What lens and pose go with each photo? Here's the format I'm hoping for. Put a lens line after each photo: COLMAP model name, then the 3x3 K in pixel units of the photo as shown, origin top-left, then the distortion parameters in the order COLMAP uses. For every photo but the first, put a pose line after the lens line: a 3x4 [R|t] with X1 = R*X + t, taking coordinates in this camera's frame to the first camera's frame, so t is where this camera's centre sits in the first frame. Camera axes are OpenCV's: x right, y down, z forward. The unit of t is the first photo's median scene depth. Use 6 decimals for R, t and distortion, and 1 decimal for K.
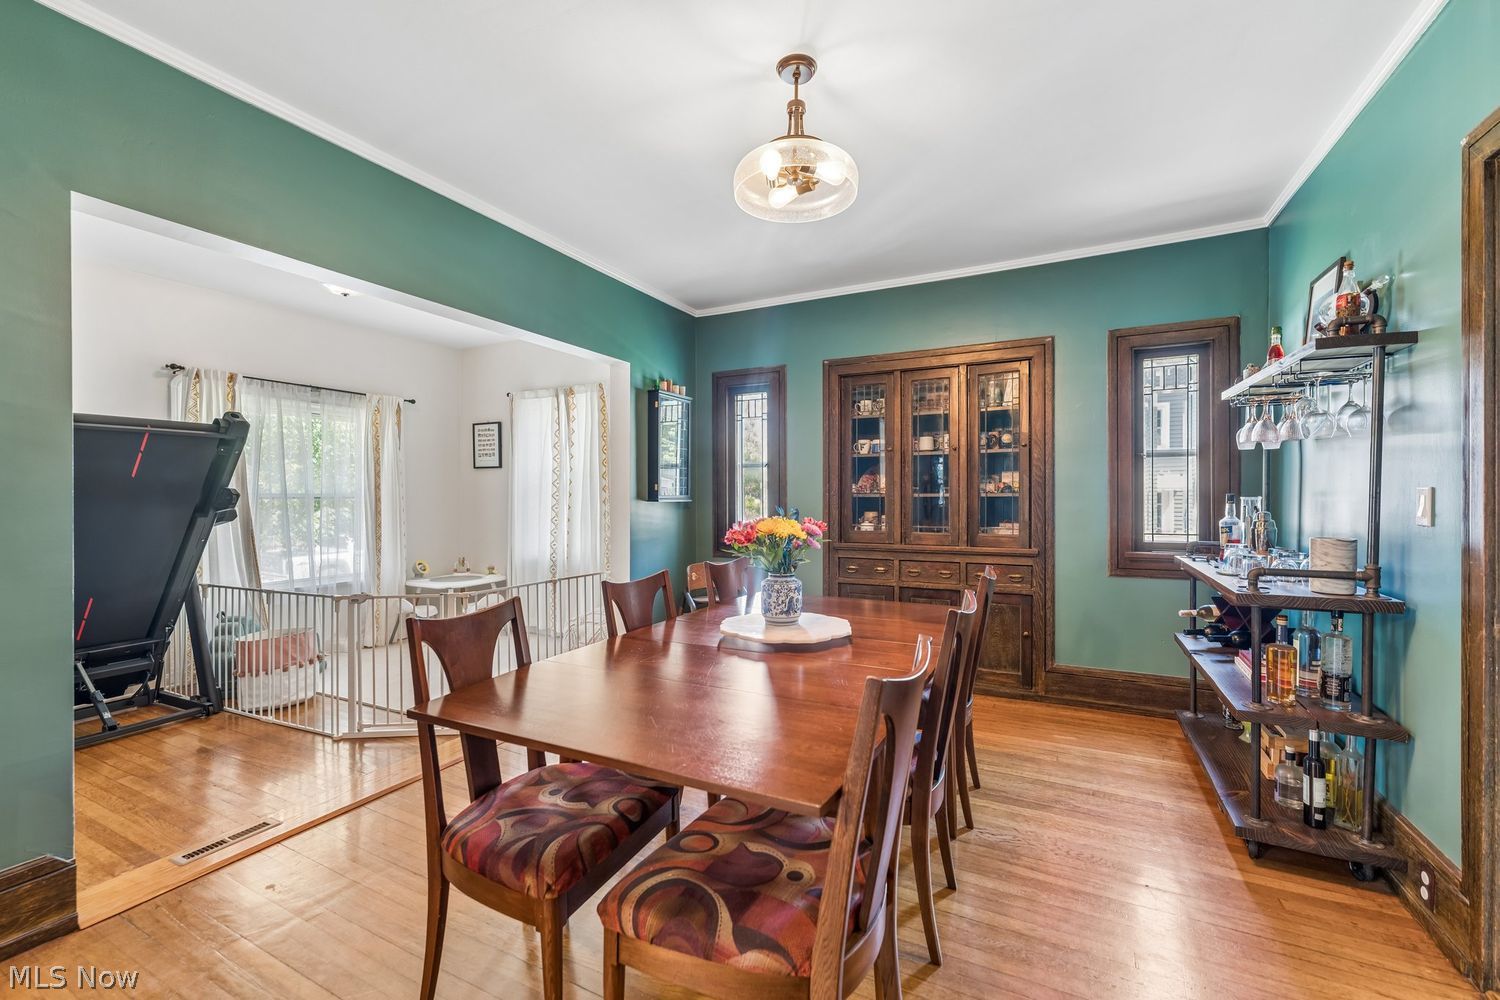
lens RADIAL K [[609.7, 0, 773.2], [0, 609.7, 503.6], [0, 0, 1]] dist [-0.000568, -0.000234]
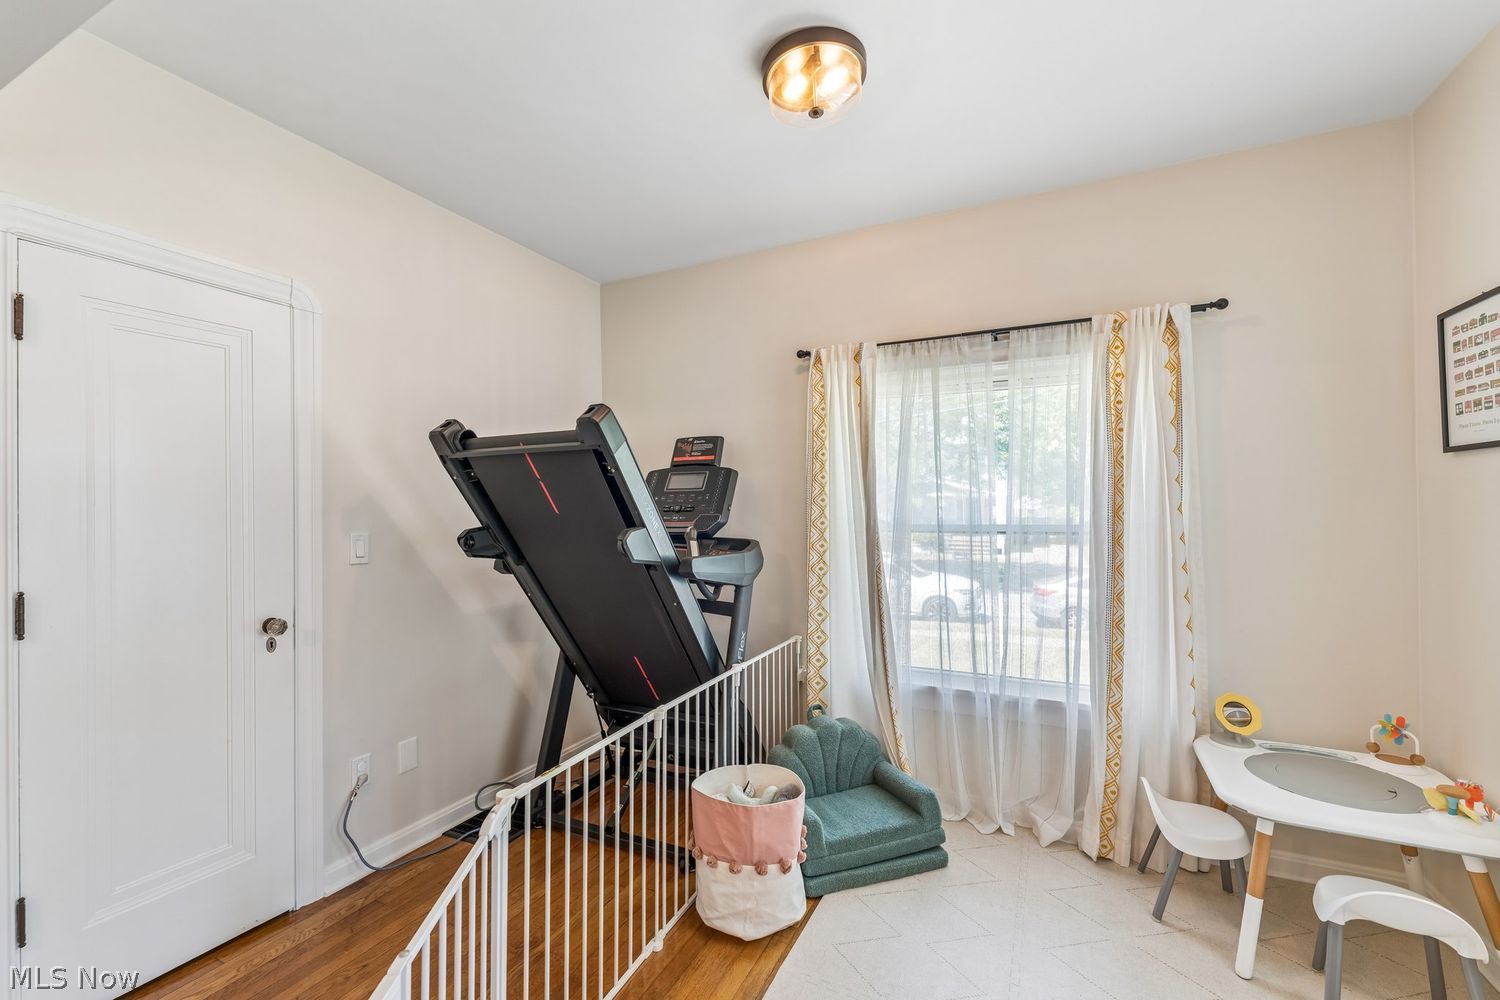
lens RADIAL K [[620.5, 0, 750.0], [0, 620.5, 500.0], [0, 0, 1]] dist [0.002412, 0.000389]
pose [[-0.014034, -0.001671, -0.999900, -0.199977], [-0.002458, 0.999996, -0.001636, -0.039982], [0.999898, 0.002435, -0.014038, 0.825533]]
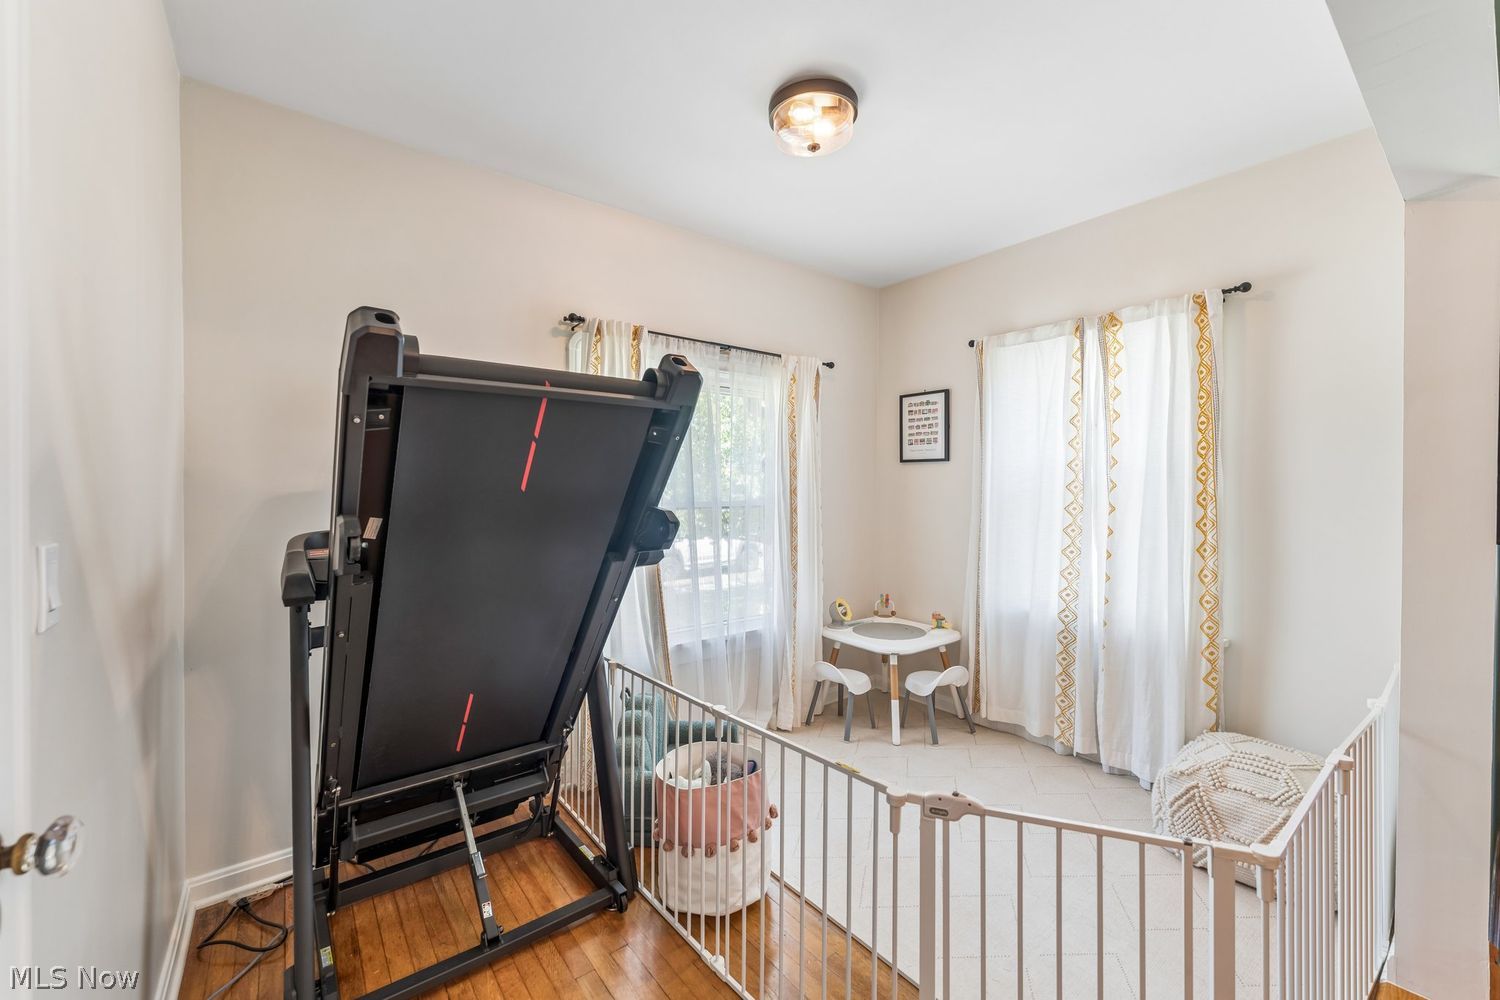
lens RADIAL K [[607.2, 0, 750.0], [0, 607.2, 500.0], [0, 0, 1]] dist [-0.000448, -0.000059]
pose [[0.891633, 0.015005, -0.452511, -0.436740], [-0.010562, 0.999868, 0.012342, -0.029446], [0.452636, -0.006225, 0.891673, 0.424683]]
